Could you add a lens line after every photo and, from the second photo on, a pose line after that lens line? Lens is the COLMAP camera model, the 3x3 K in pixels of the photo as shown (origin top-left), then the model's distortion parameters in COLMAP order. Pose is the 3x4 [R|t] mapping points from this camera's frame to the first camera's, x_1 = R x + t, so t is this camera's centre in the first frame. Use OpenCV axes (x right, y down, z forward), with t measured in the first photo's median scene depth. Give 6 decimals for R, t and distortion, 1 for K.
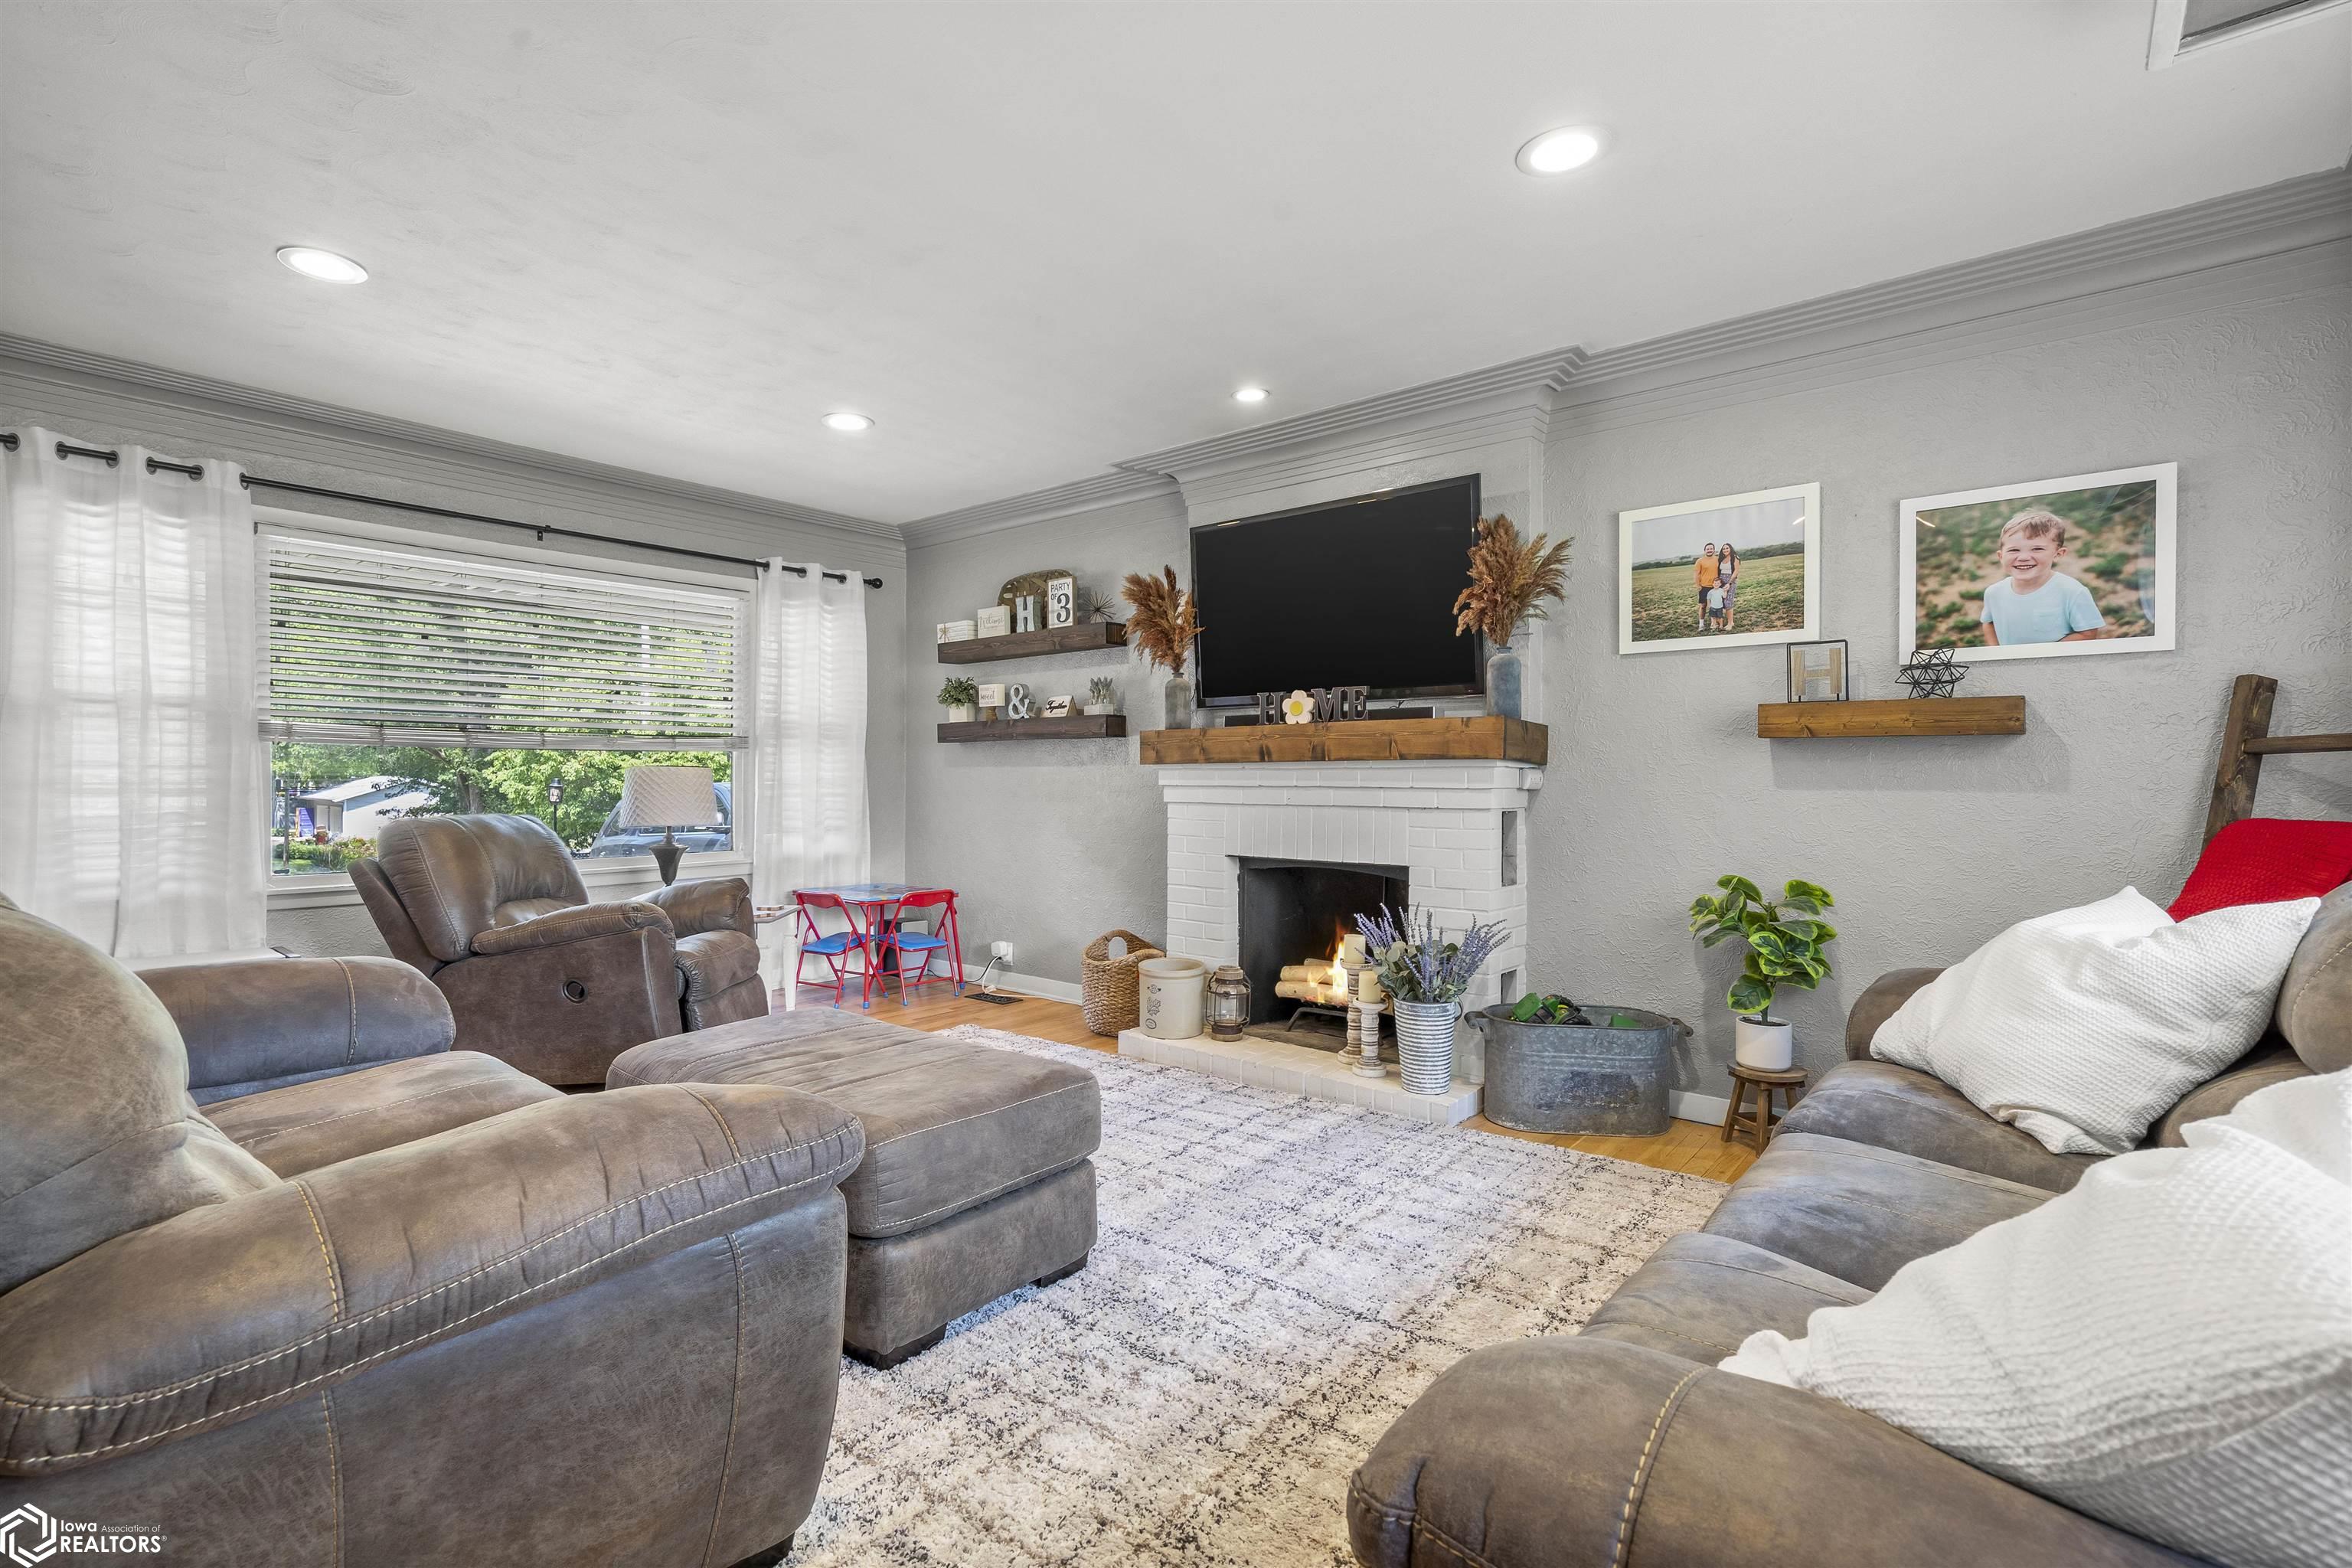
lens RADIAL K [[1071.8, 0, 1163.6], [0, 1071.8, 780.9], [0, 0, 1]] dist [-0.000511, 0.000334]
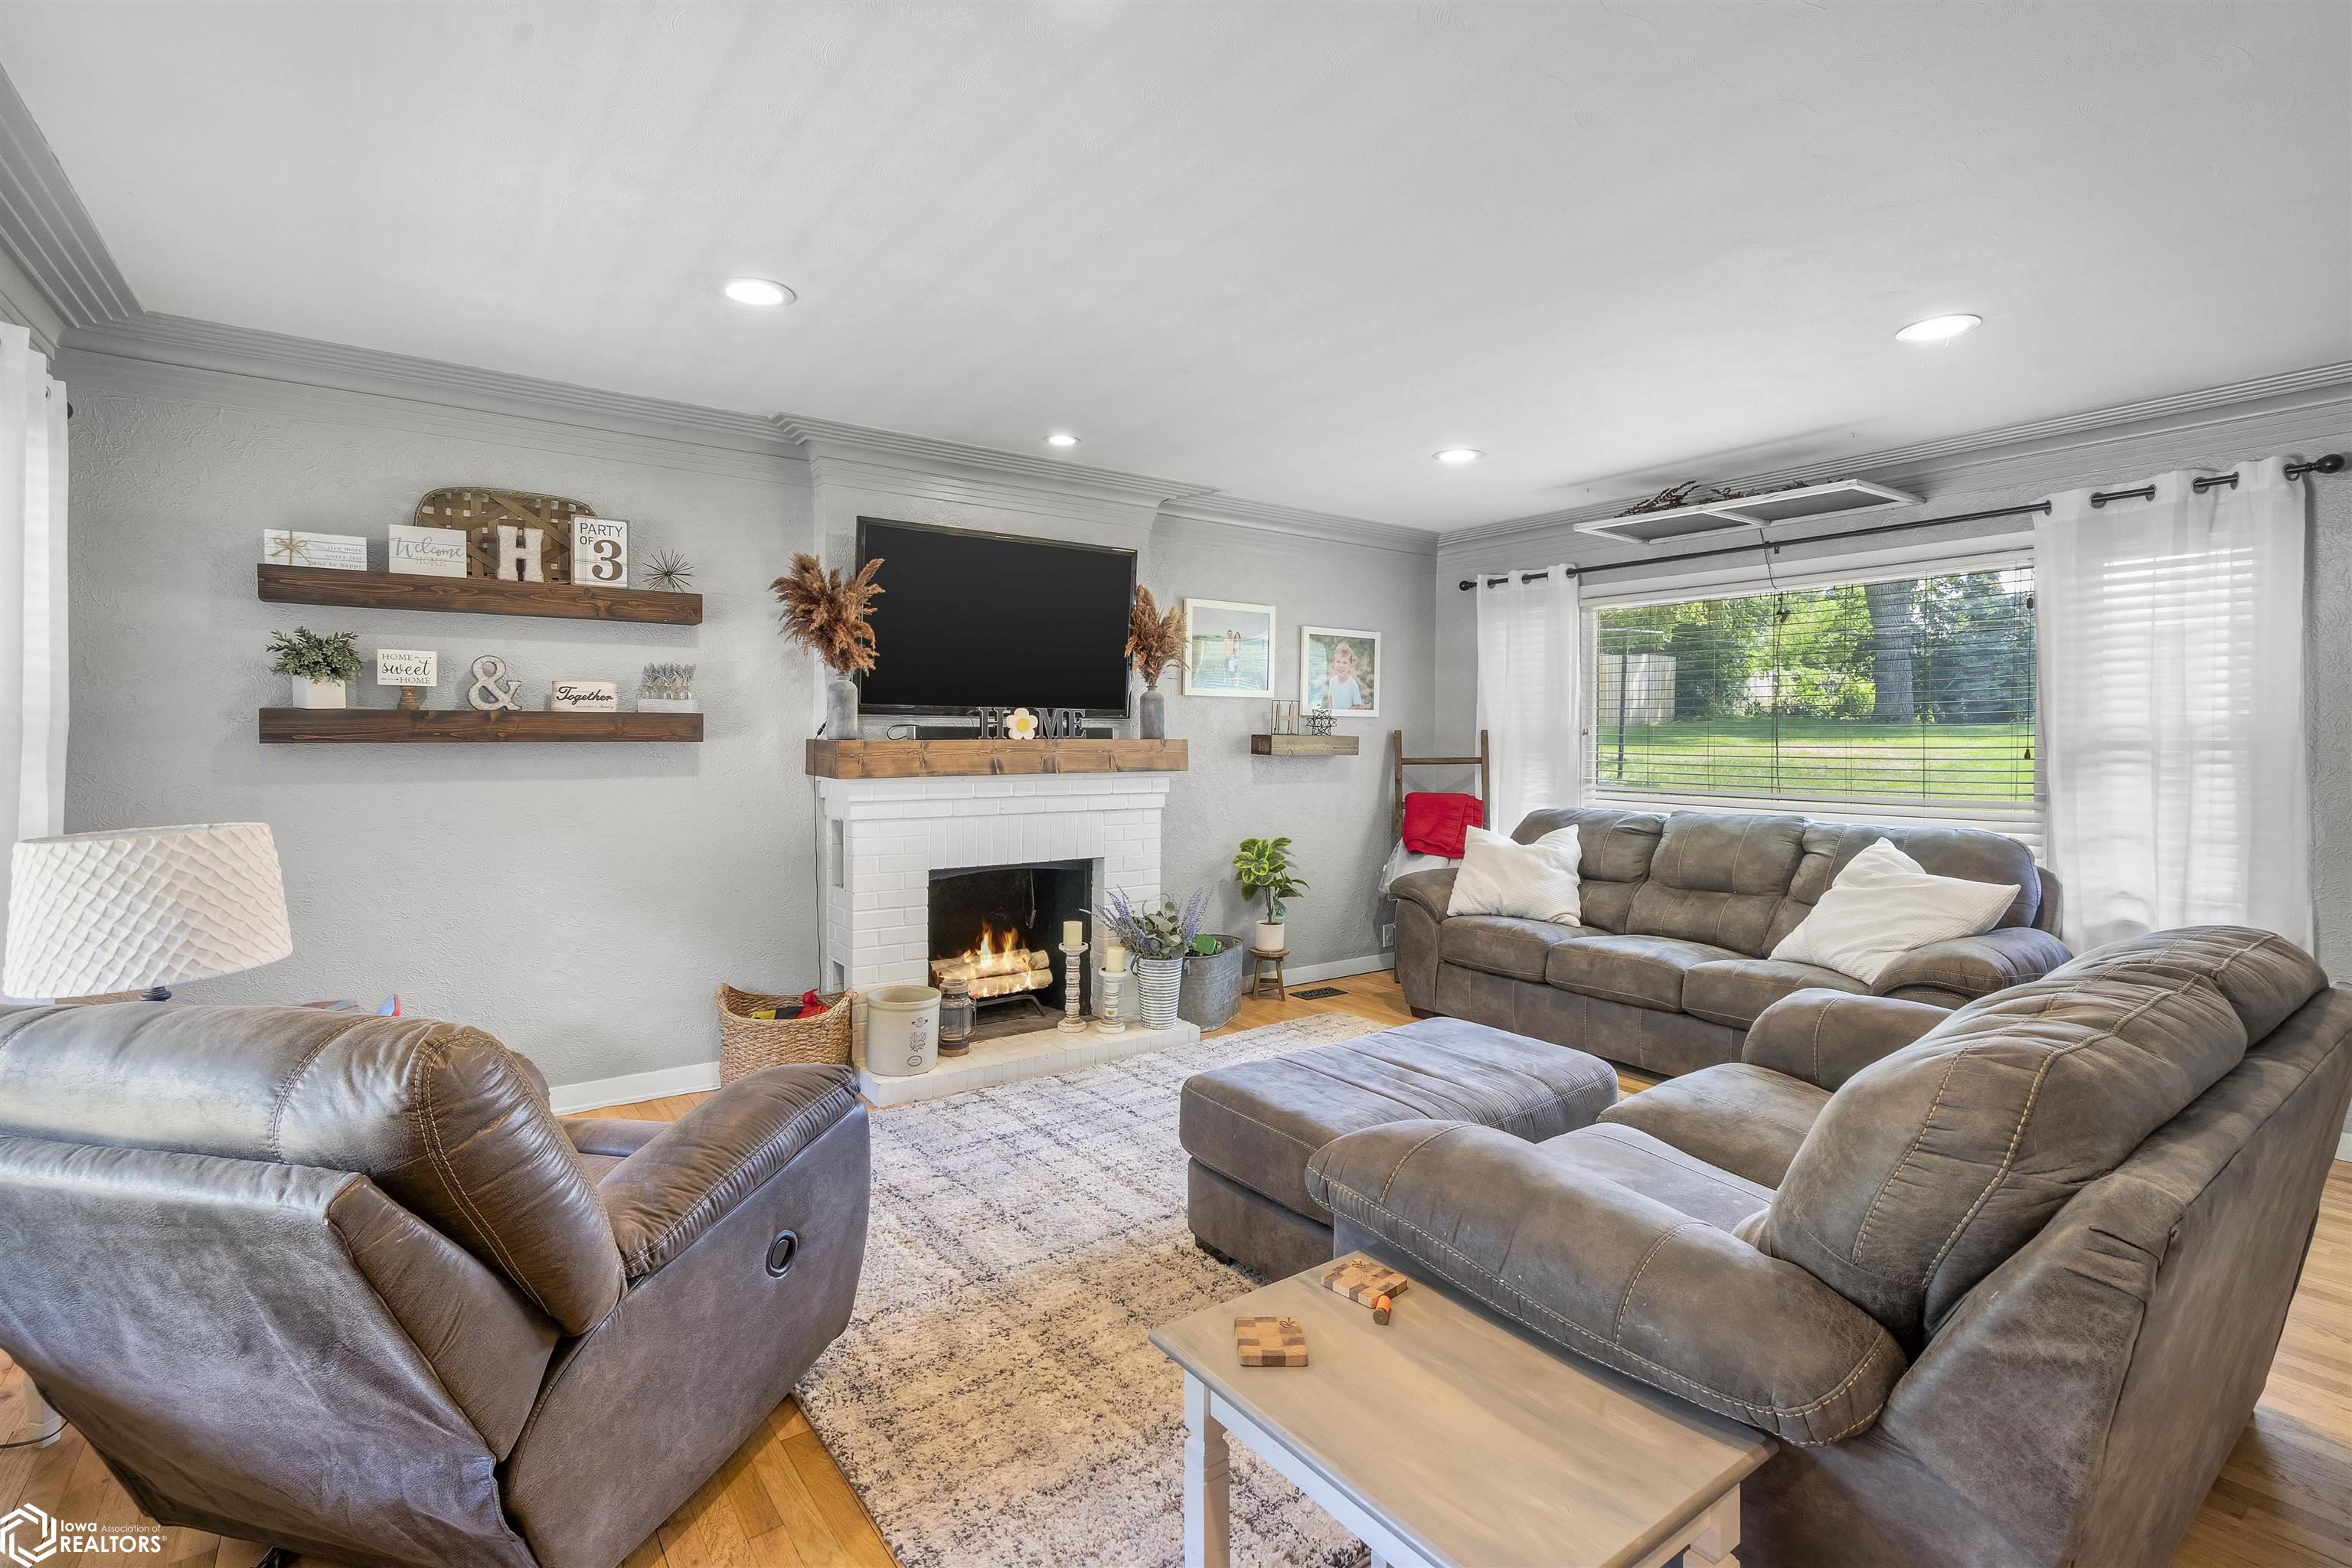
lens RADIAL K [[1071.8, 0, 1186.2], [0, 1071.8, 745.3], [0, 0, 1]] dist [-0.000511, 0.000334]
pose [[0.243946, -0.009981, 0.969737, -0.954999], [-0.001861, 0.999940, 0.010760, -0.063377], [-0.969787, -0.004429, 0.243913, 0.619116]]
